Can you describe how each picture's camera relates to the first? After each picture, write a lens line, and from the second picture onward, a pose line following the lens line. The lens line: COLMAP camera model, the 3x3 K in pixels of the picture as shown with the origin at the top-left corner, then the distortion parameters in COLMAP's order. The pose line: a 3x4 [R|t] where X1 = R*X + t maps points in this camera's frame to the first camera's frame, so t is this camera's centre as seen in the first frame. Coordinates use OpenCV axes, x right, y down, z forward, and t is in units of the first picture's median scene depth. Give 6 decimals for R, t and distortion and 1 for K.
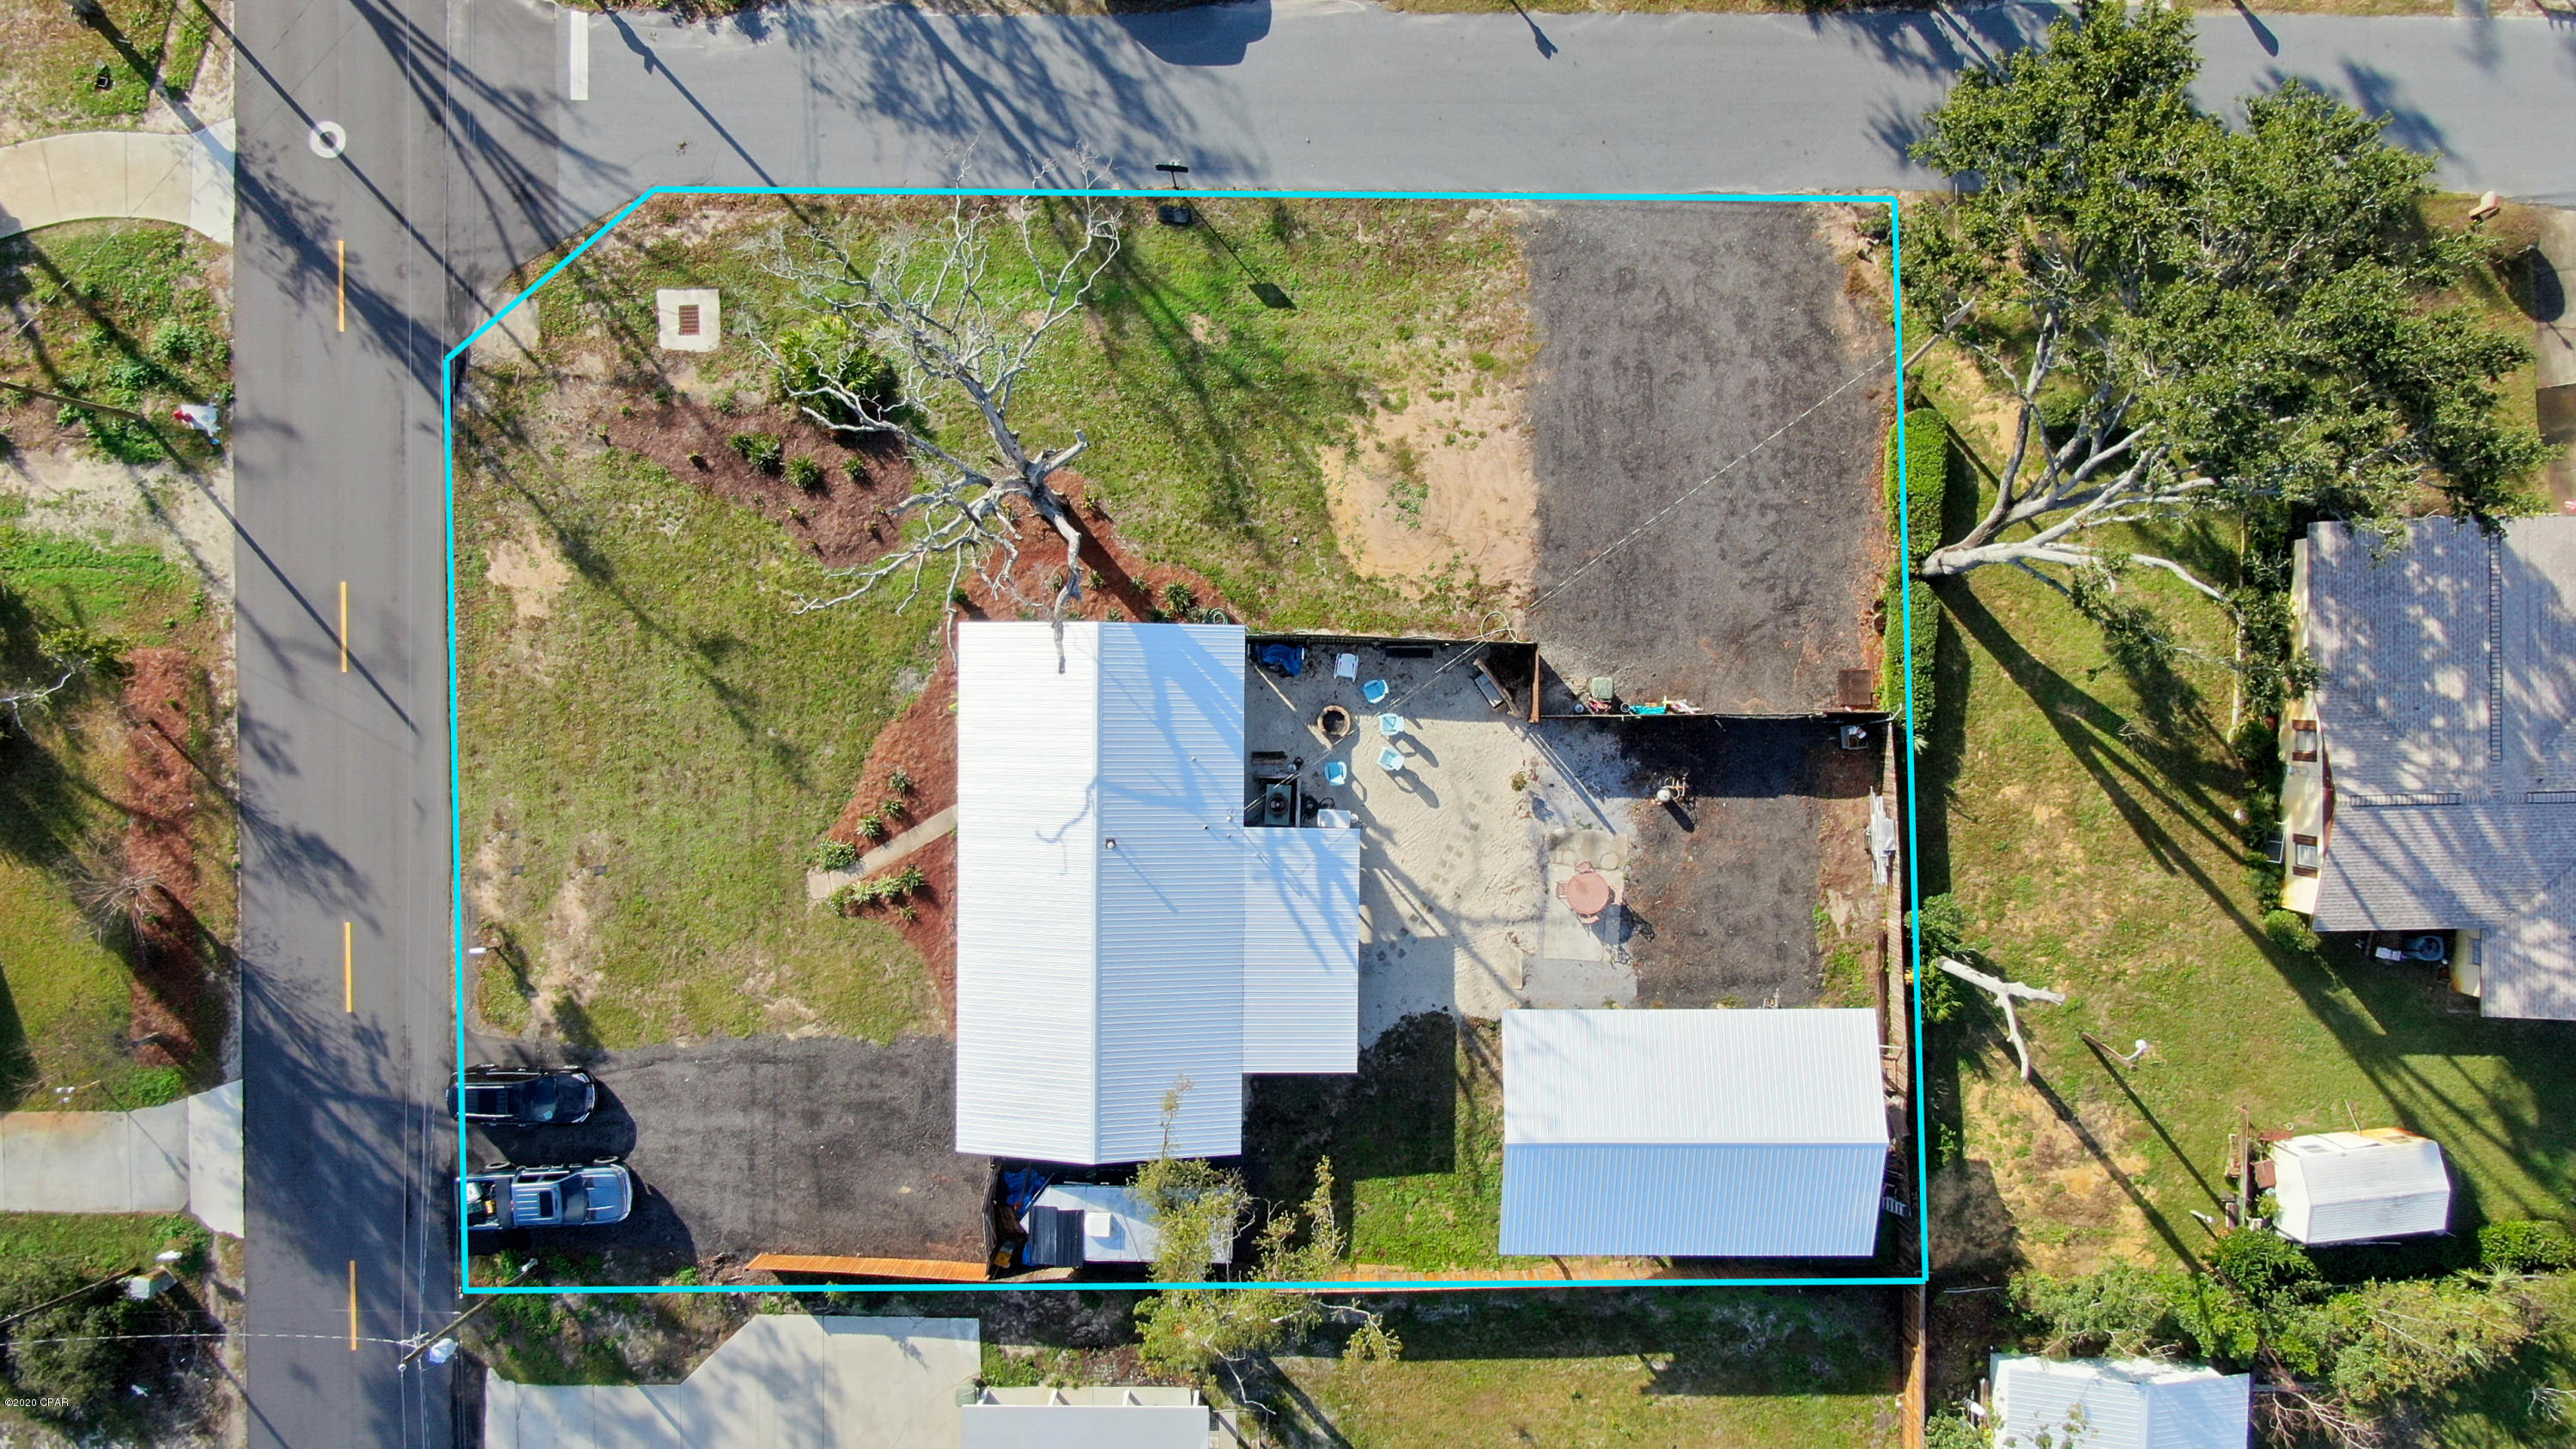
lens RADIAL K [[1857.2, 0, 1286.1], [0, 1857.2, 733.1], [0, 0, 1]] dist [-0.012305, 0.007091]
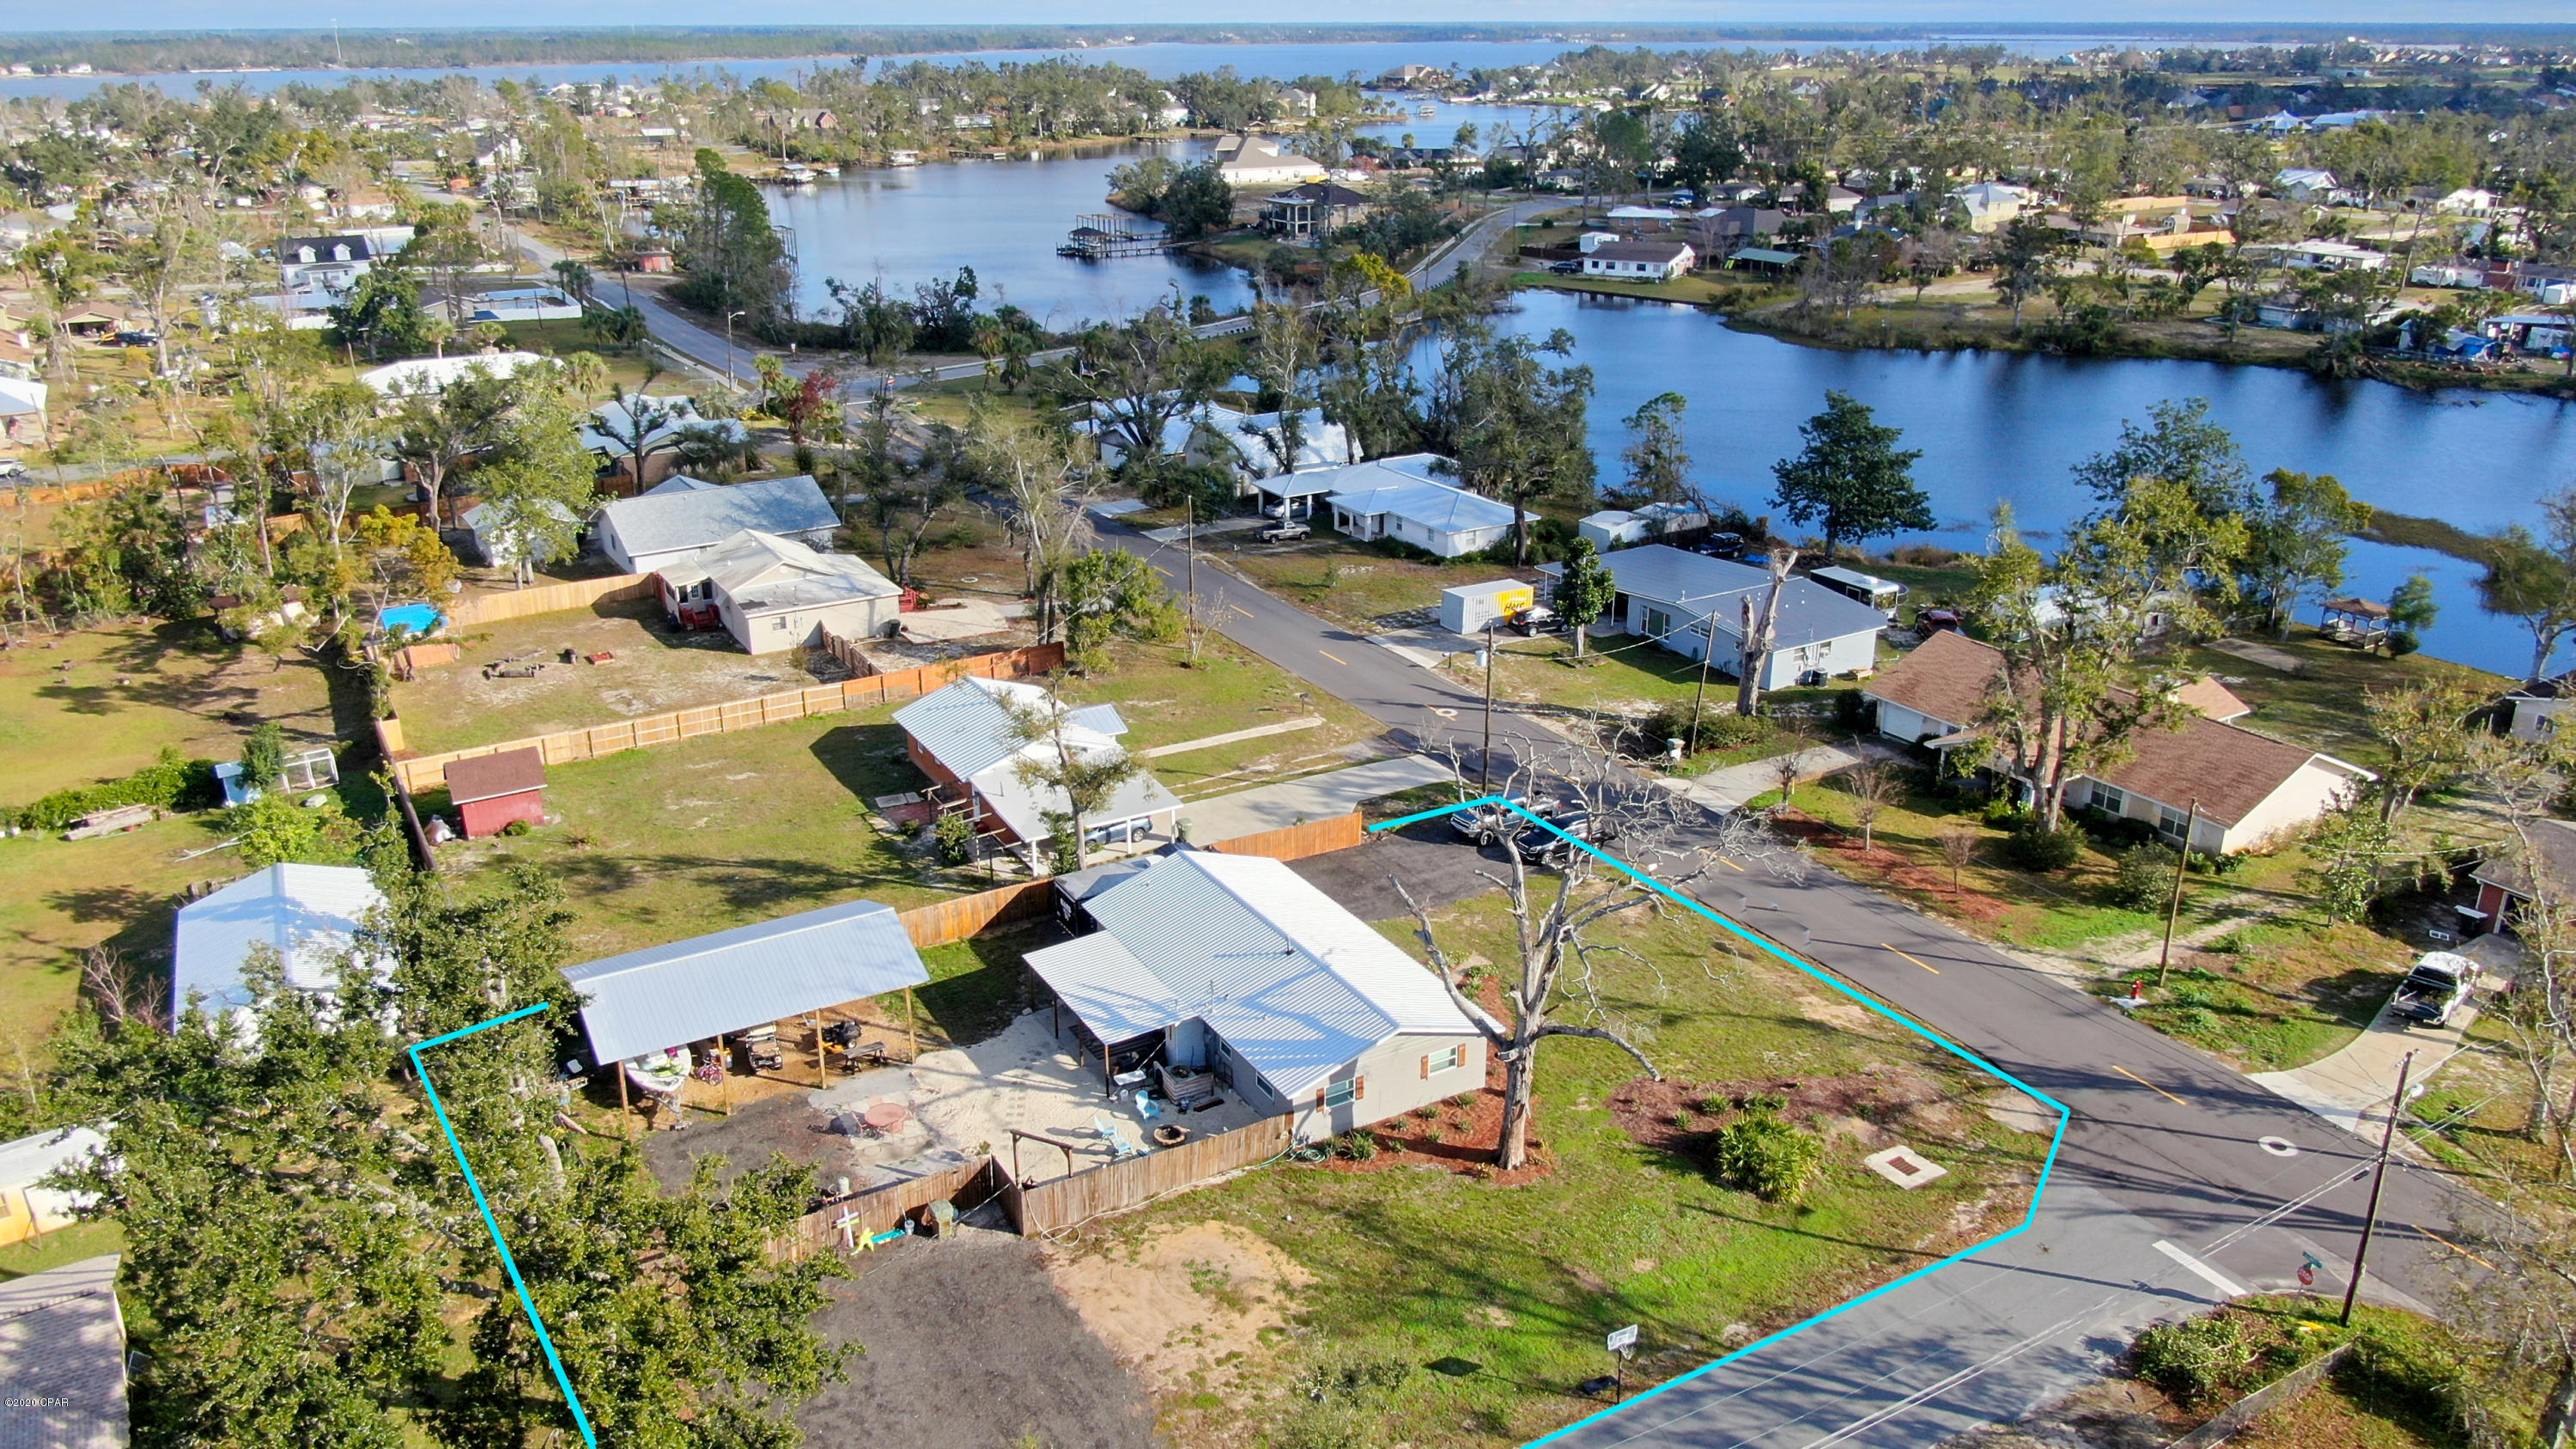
lens RADIAL K [[1857.2, 0, 1295.1], [0, 1857.2, 717.1], [0, 0, 1]] dist [-0.012305, 0.007091]
pose [[-0.860465, 0.185753, -0.474443, 0.415047], [-0.509506, -0.317457, 0.799765, -0.799148], [-0.002057, 0.929901, 0.367803, 0.388965]]
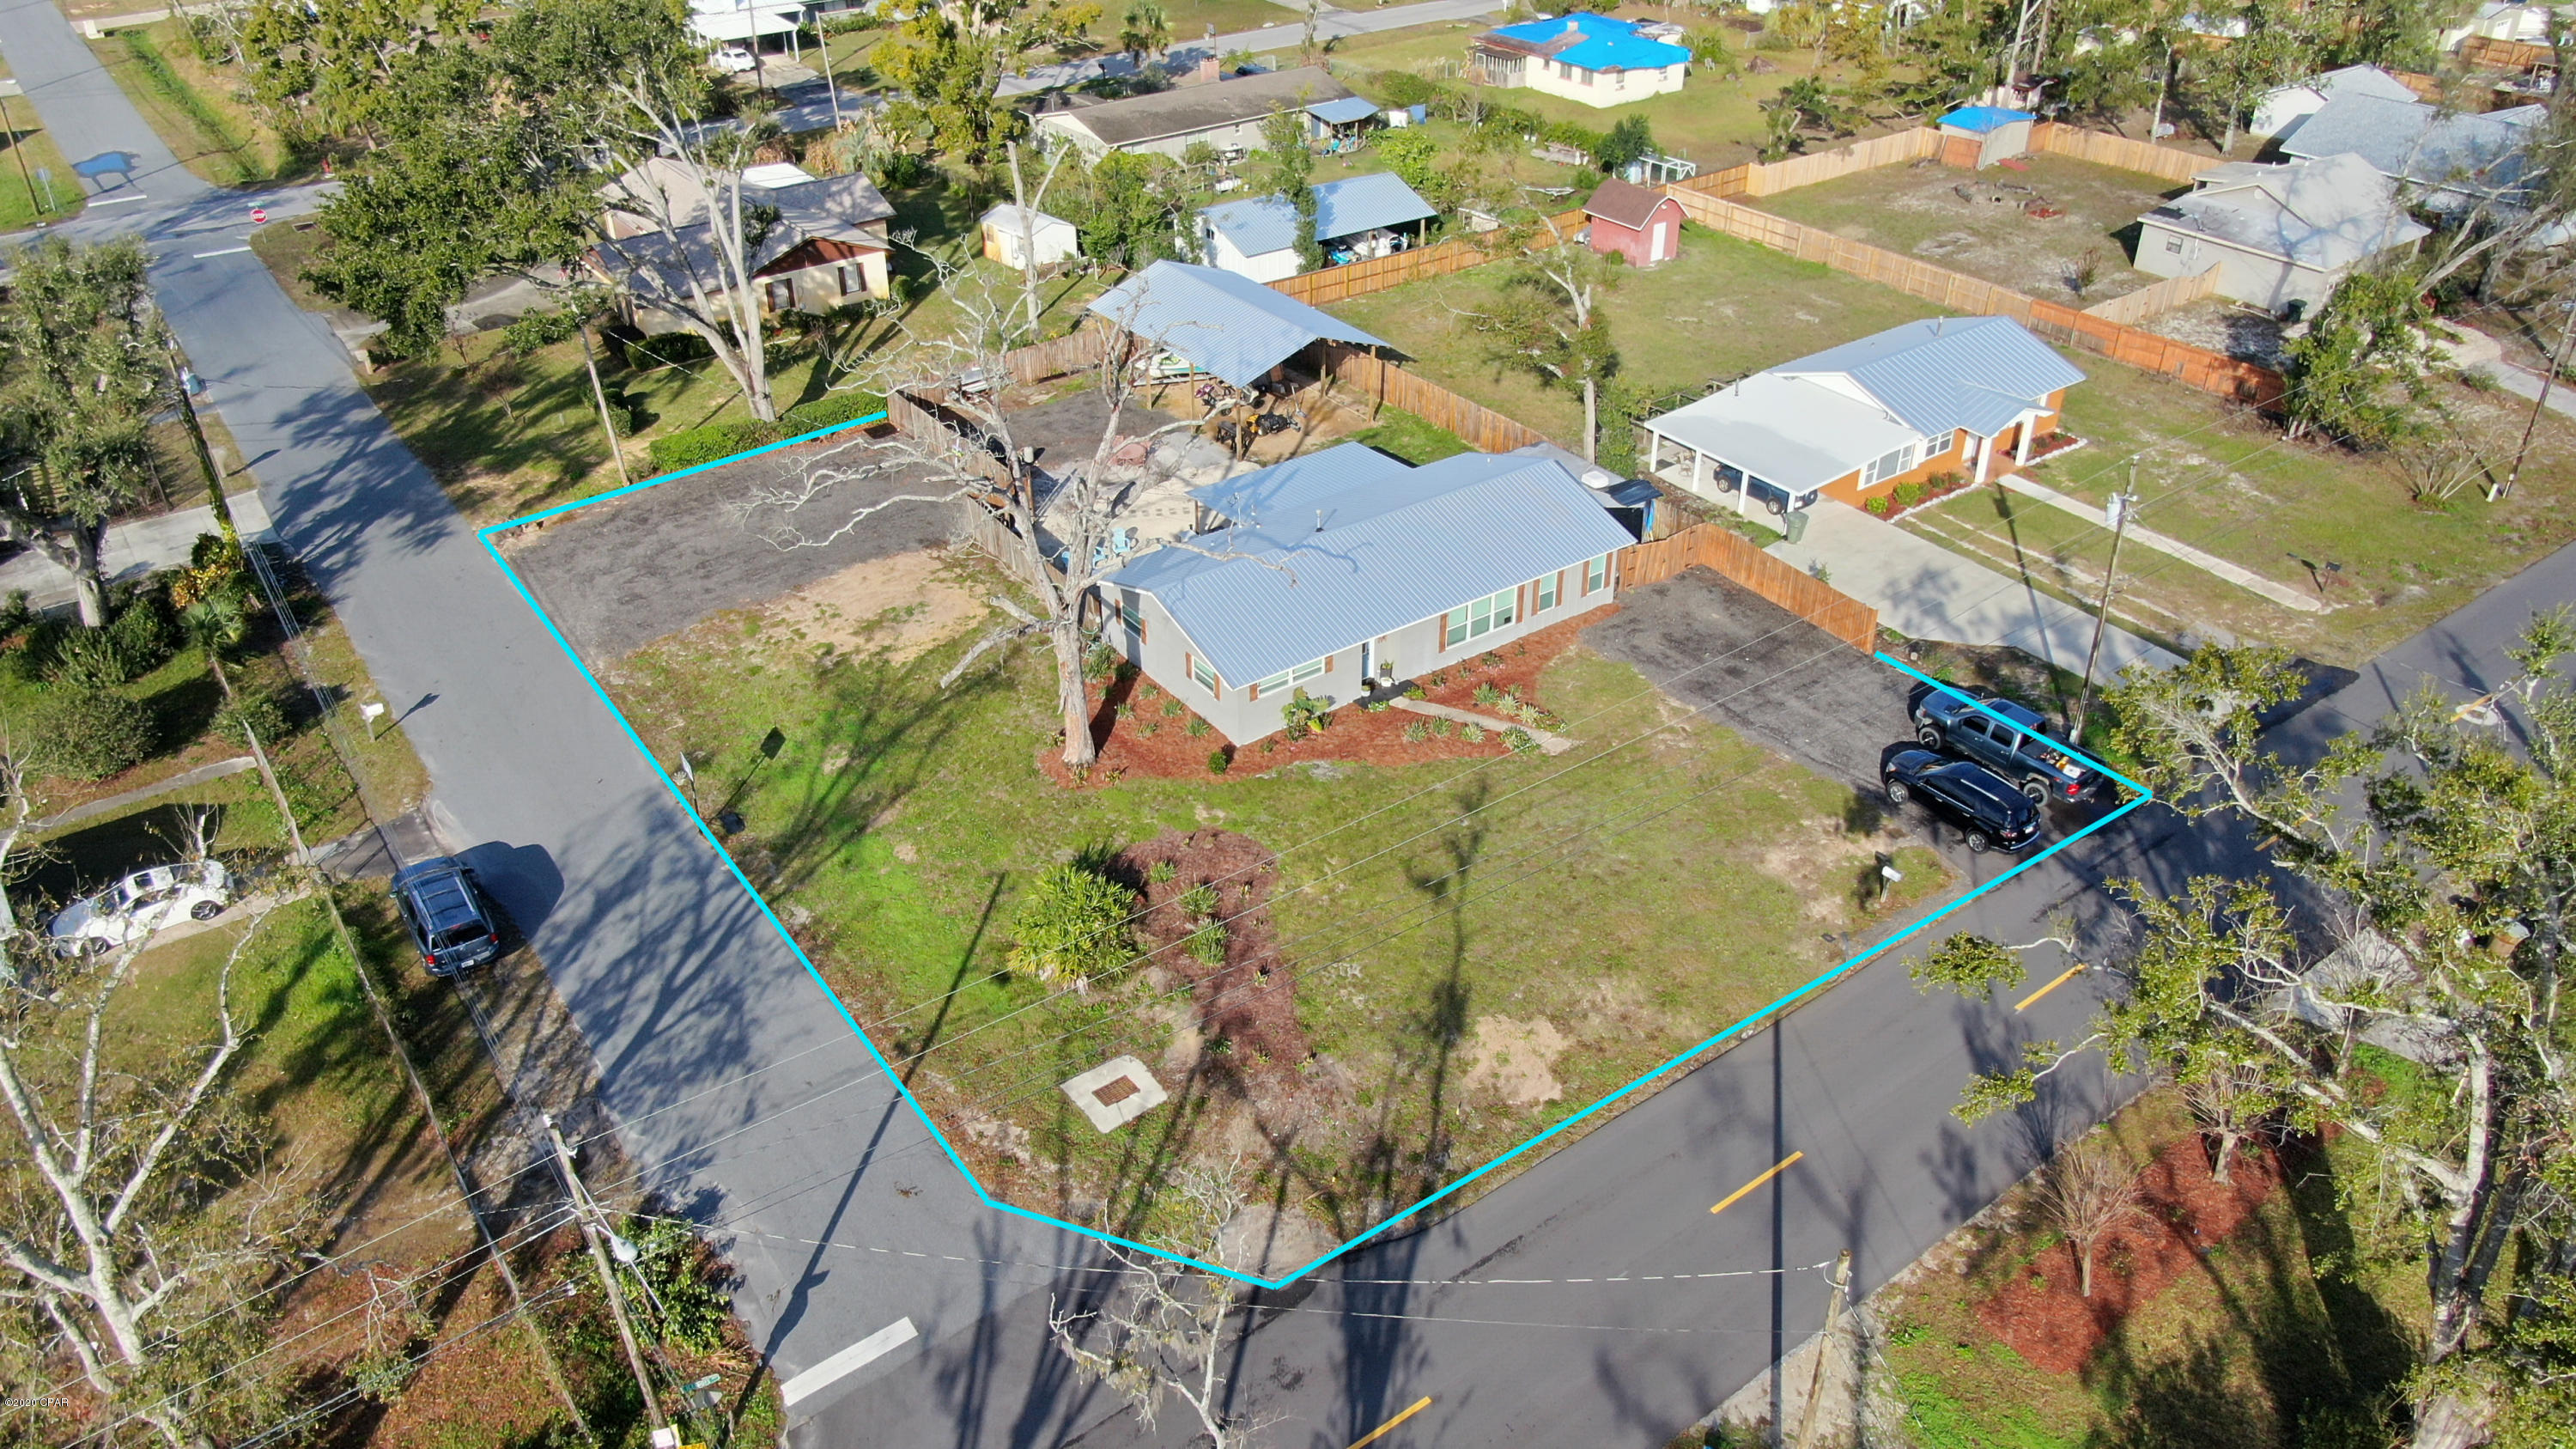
lens RADIAL K [[1857.2, 0, 1288.2], [0, 1857.2, 716.3], [0, 0, 1]] dist [-0.012305, 0.007091]
pose [[-0.589220, -0.422839, 0.688497, -0.811935], [0.807662, -0.331875, 0.487382, -0.479730], [0.022411, 0.843248, 0.537058, 0.479520]]
